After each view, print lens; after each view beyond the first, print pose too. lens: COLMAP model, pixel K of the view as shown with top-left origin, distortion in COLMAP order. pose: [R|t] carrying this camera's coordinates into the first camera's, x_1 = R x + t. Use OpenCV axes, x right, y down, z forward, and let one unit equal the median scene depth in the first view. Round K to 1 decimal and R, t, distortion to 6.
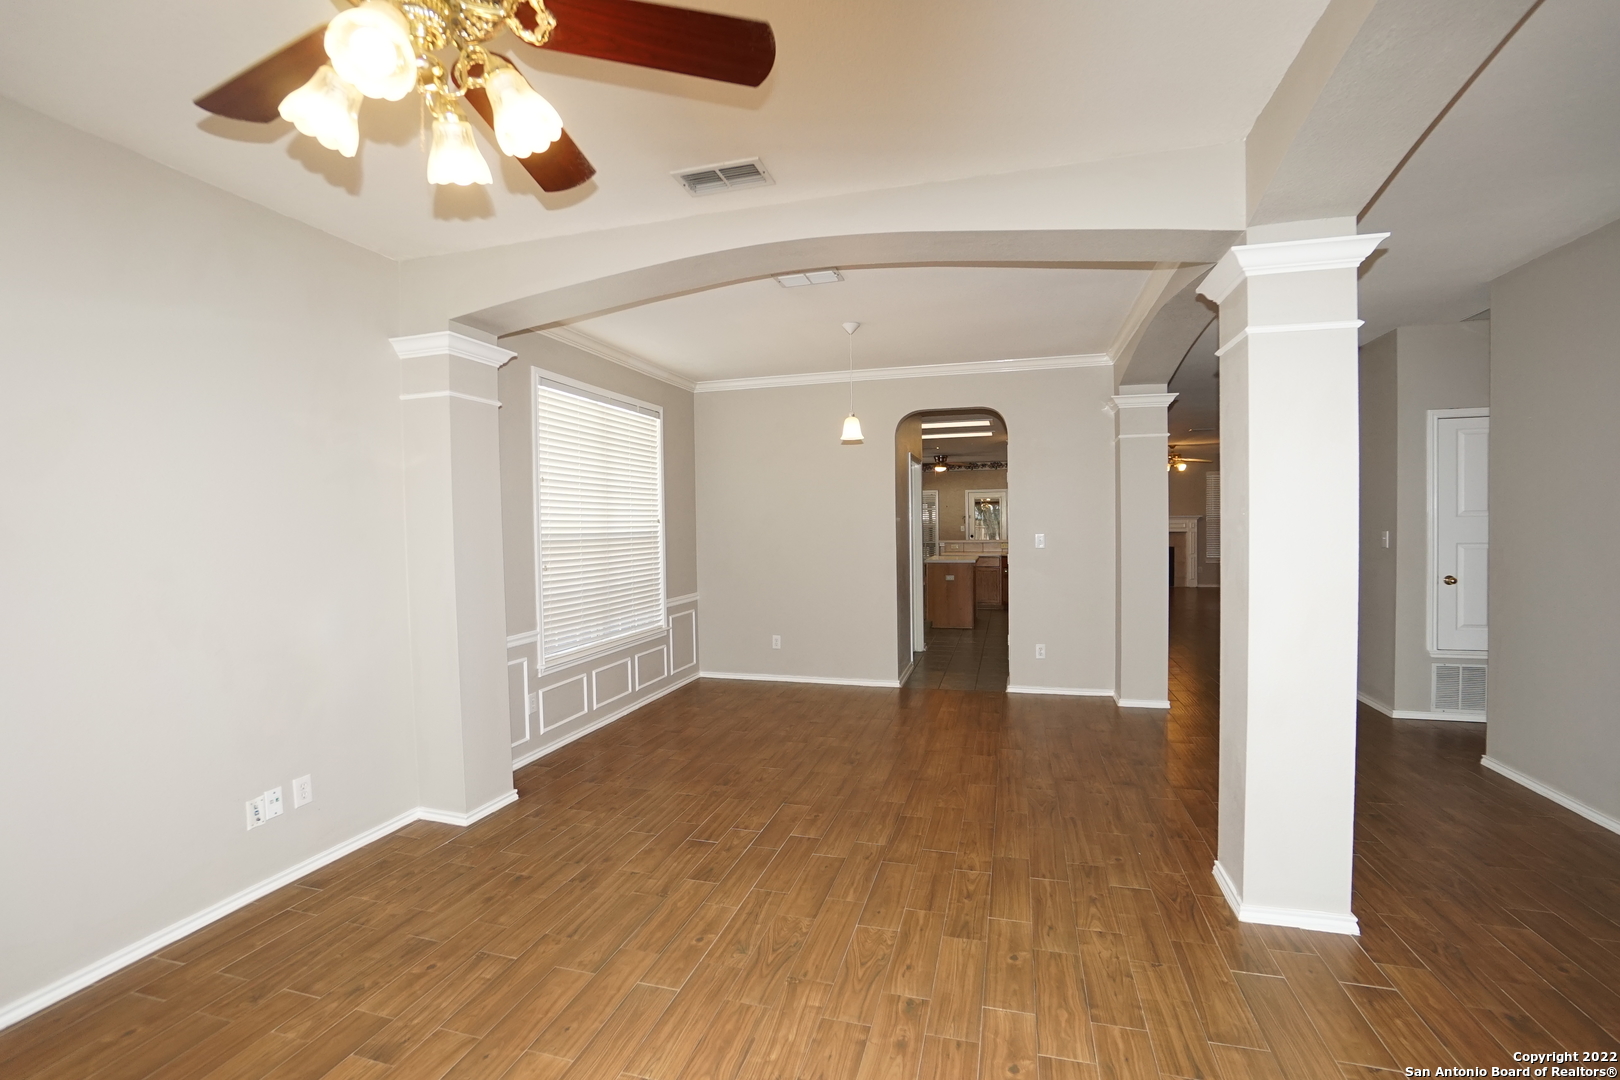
lens RADIAL K [[712.9, 0, 806.9], [0, 712.9, 543.4], [0, 0, 1]] dist [-0.064311, 0.022786]
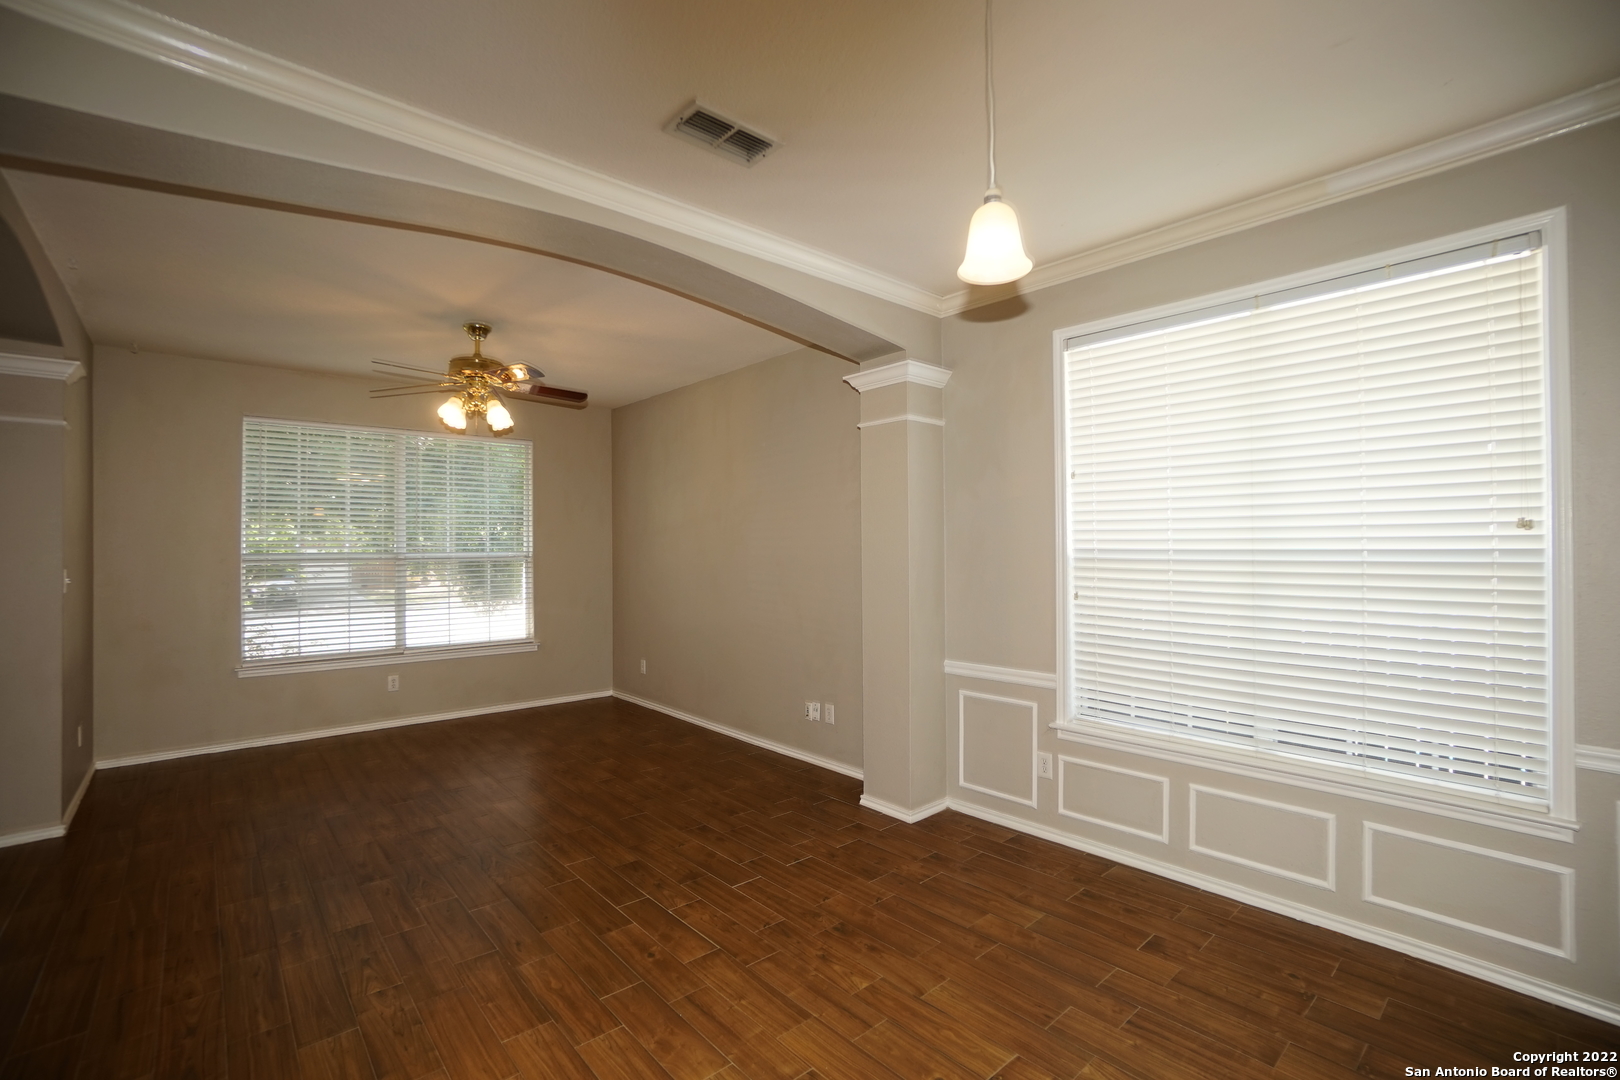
lens RADIAL K [[712.9, 0, 806.9], [0, 712.9, 543.4], [0, 0, 1]] dist [-0.064311, 0.022786]
pose [[-0.535849, 0.011997, -0.844229, 0.518990], [-0.011449, 0.999704, 0.021473, -0.042106], [0.844236, 0.021172, -0.535553, 1.512915]]
